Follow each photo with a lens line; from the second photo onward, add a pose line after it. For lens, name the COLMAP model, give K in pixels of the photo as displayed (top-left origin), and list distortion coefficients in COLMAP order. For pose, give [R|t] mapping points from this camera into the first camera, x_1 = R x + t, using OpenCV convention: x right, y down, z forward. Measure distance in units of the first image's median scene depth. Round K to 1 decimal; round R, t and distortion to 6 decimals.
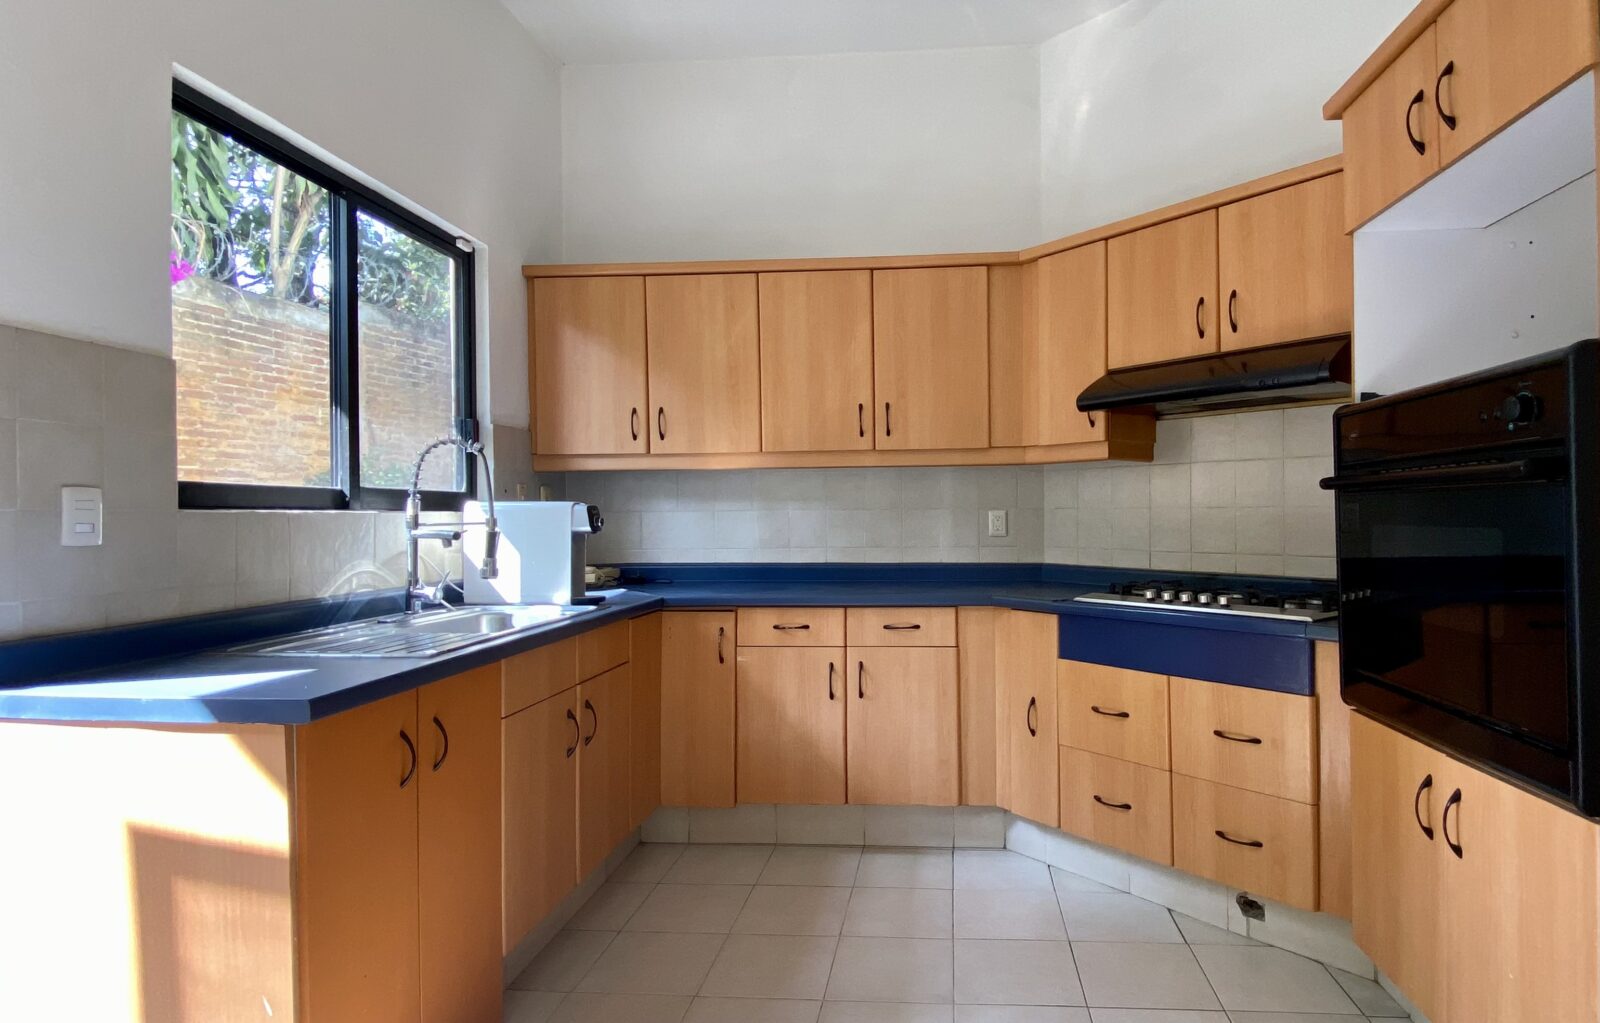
lens RADIAL K [[876.9, 0, 892.5], [0, 876.9, 511.6], [0, 0, 1]] dist [0.050831, -0.000298]
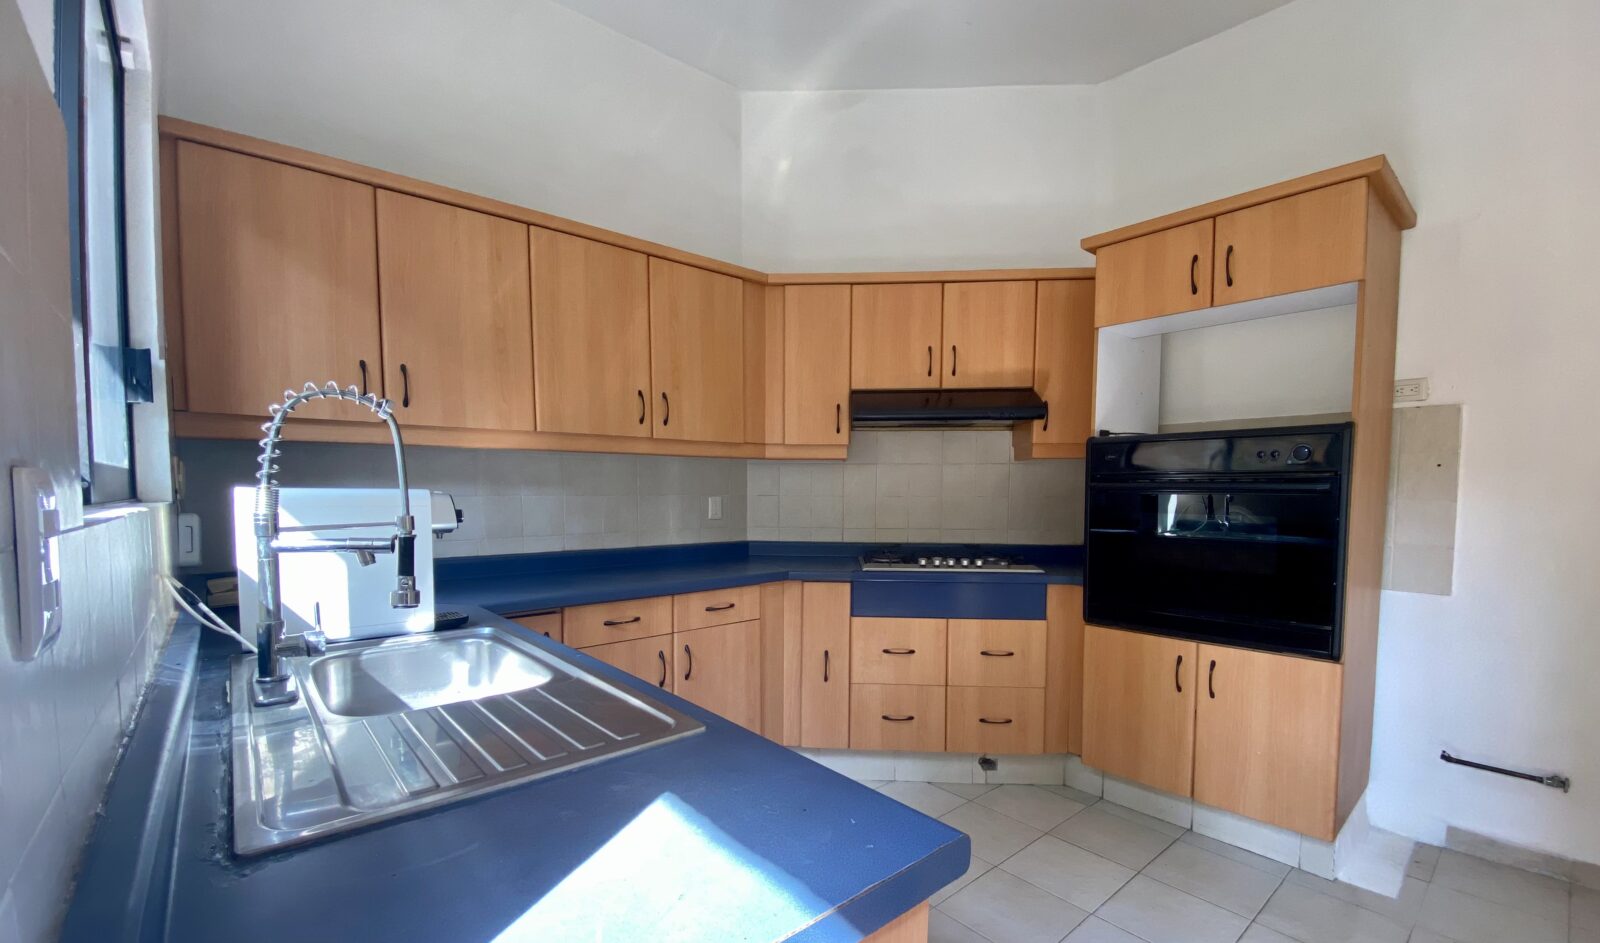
lens RADIAL K [[668.8, 0, 827.9], [0, 668.8, 525.2], [0, 0, 1]] dist [0.064811, -0.000043]
pose [[0.696331, -0.028865, 0.717140, -0.482564], [-0.010125, 0.998696, 0.050028, -0.011708], [-0.717649, -0.042097, 0.695131, 0.335503]]
